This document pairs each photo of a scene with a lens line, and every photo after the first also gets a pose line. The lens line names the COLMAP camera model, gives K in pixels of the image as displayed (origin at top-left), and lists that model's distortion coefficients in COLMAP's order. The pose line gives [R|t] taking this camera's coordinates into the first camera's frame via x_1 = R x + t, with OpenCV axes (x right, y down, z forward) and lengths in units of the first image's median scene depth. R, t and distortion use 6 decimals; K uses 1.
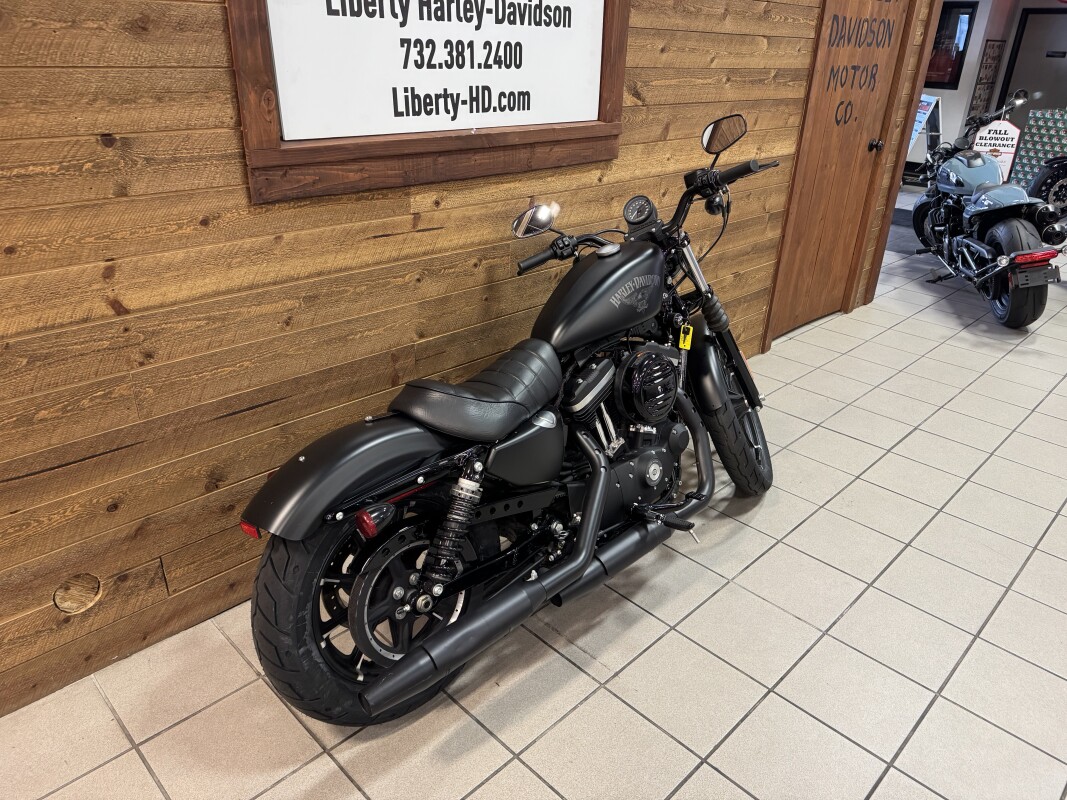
lens RADIAL K [[756.5, 0, 530.1], [0, 756.5, 405.9], [0, 0, 1]] dist [0.115495, -0.178870]
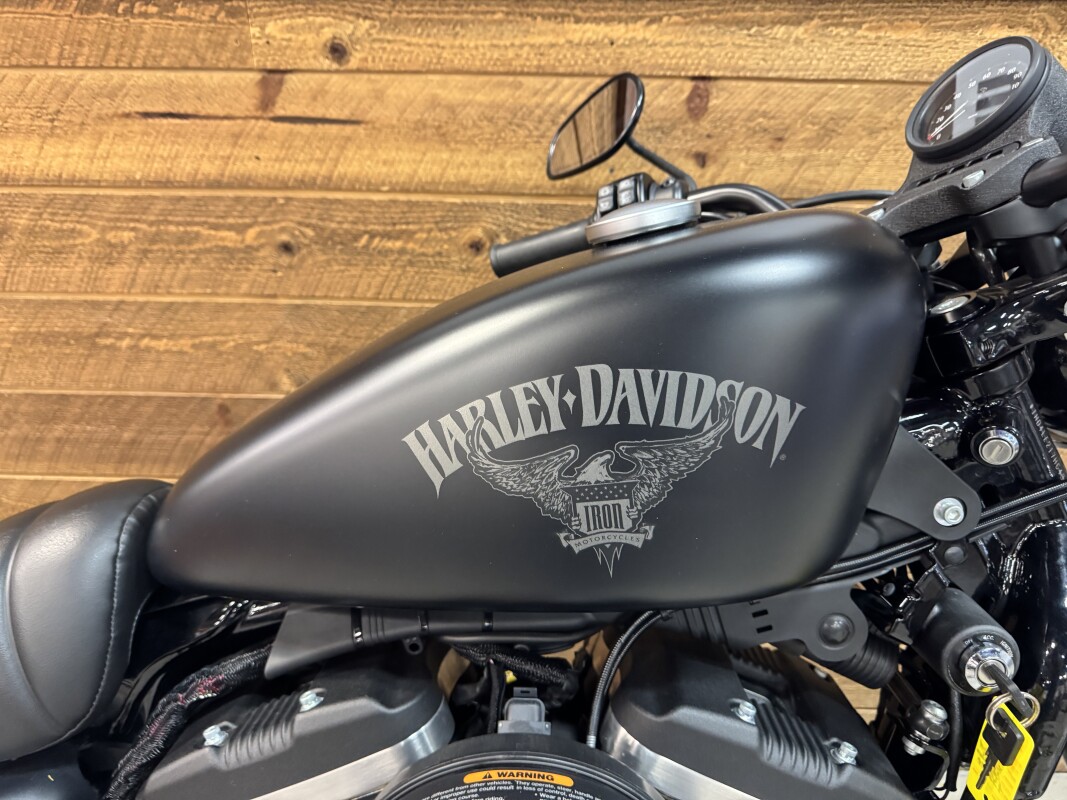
lens RADIAL K [[786.1, 0, 532.5], [0, 786.1, 409.5], [0, 0, 1]] dist [0.008147, -0.037530]
pose [[0.691260, 0.280588, -0.665906, 0.233742], [-0.308592, 0.947902, 0.079069, -0.153706], [0.653400, 0.150836, 0.741834, 0.771578]]
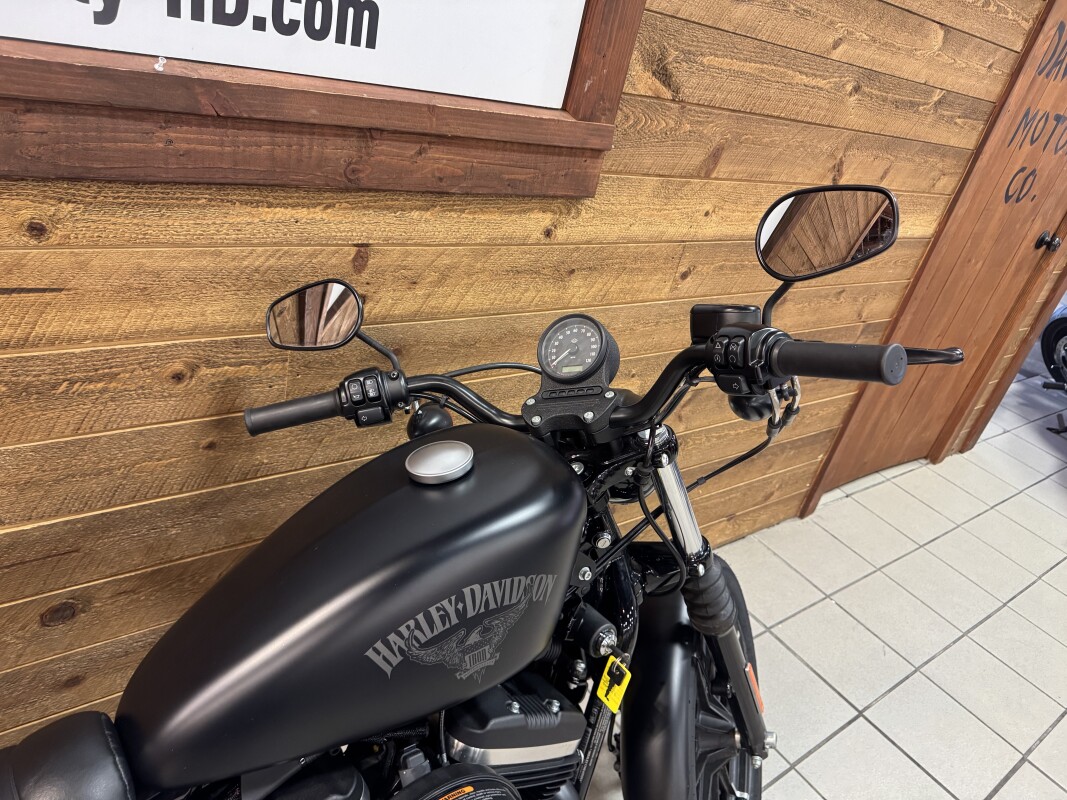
lens RADIAL K [[761.8, 0, 537.1], [0, 761.8, 399.0], [0, 0, 1]] dist [0.041509, -0.052401]
pose [[0.972013, 0.233055, -0.029603, 0.143364], [-0.231774, 0.971898, 0.041166, -0.246166], [0.038365, -0.033153, 0.998714, 0.600263]]
